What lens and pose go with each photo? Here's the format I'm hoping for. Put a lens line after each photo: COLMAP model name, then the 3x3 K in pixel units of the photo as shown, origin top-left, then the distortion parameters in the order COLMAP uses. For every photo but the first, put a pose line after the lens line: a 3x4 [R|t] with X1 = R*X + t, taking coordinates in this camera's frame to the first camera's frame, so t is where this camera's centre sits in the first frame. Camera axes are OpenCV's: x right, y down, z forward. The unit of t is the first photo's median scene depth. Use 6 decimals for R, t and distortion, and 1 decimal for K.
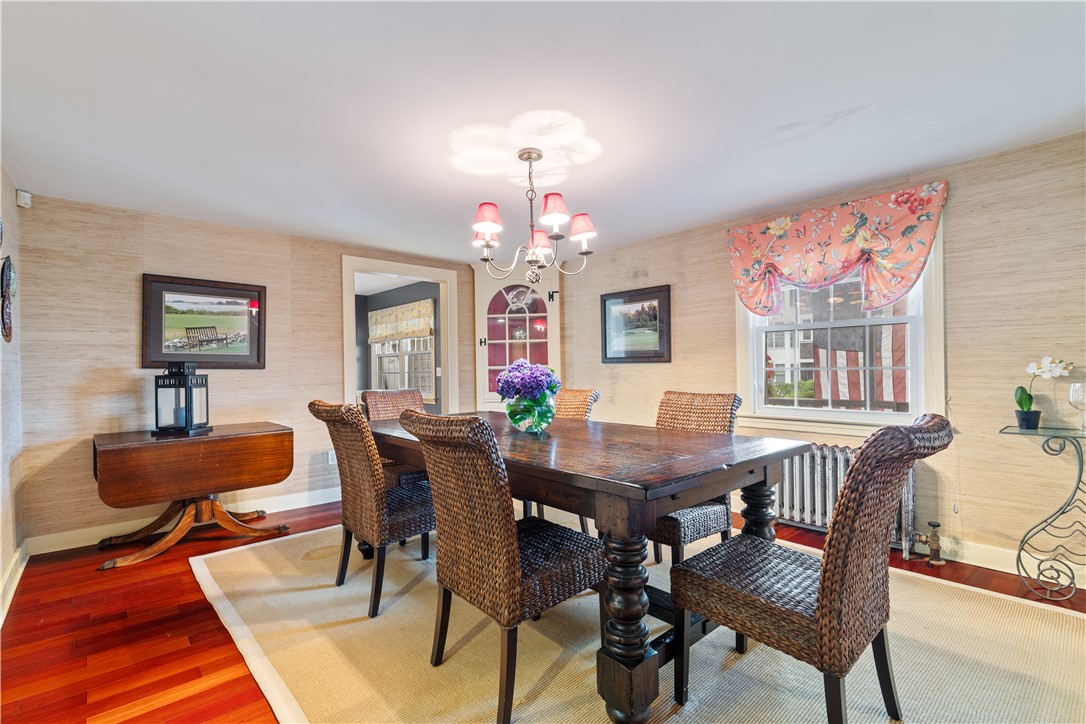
lens RADIAL K [[499.6, 0, 543.0], [0, 499.6, 362.0], [0, 0, 1]] dist [0.027983, 0.000339]
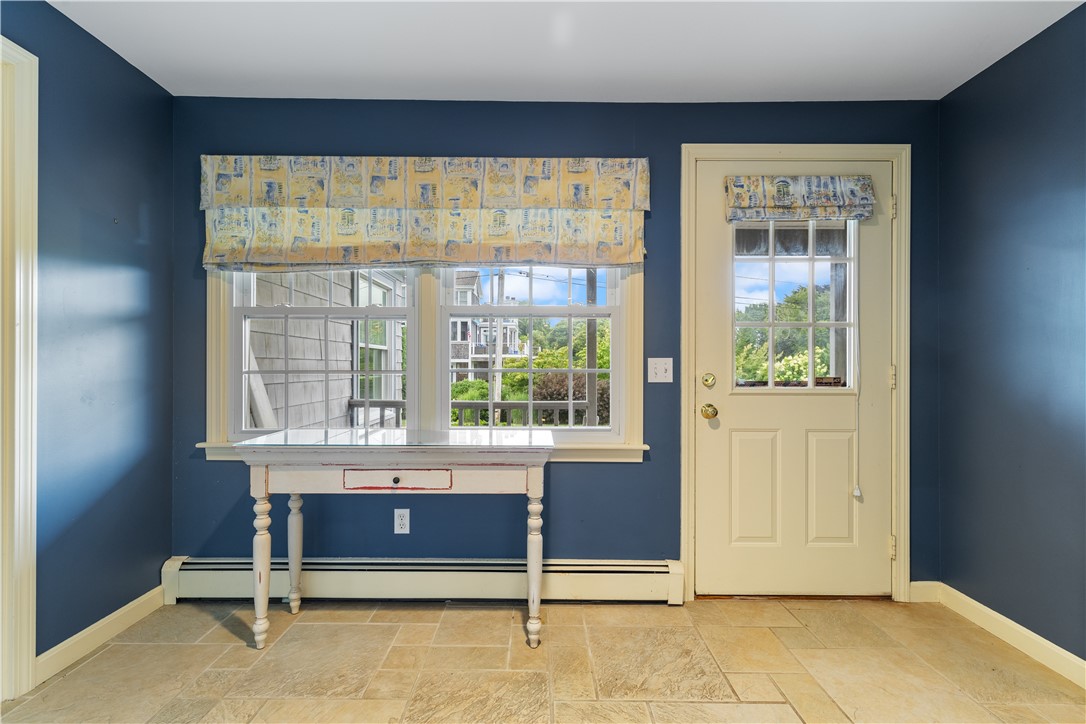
lens RADIAL K [[492.0, 0, 542.1], [0, 492.0, 363.8], [0, 0, 1]] dist [0.005579, 0.000806]
pose [[0.663053, 0.012797, 0.748463, -0.499840], [-0.017514, 0.999845, -0.001580, 0.015648], [-0.748367, -0.012061, 0.663175, 0.791243]]
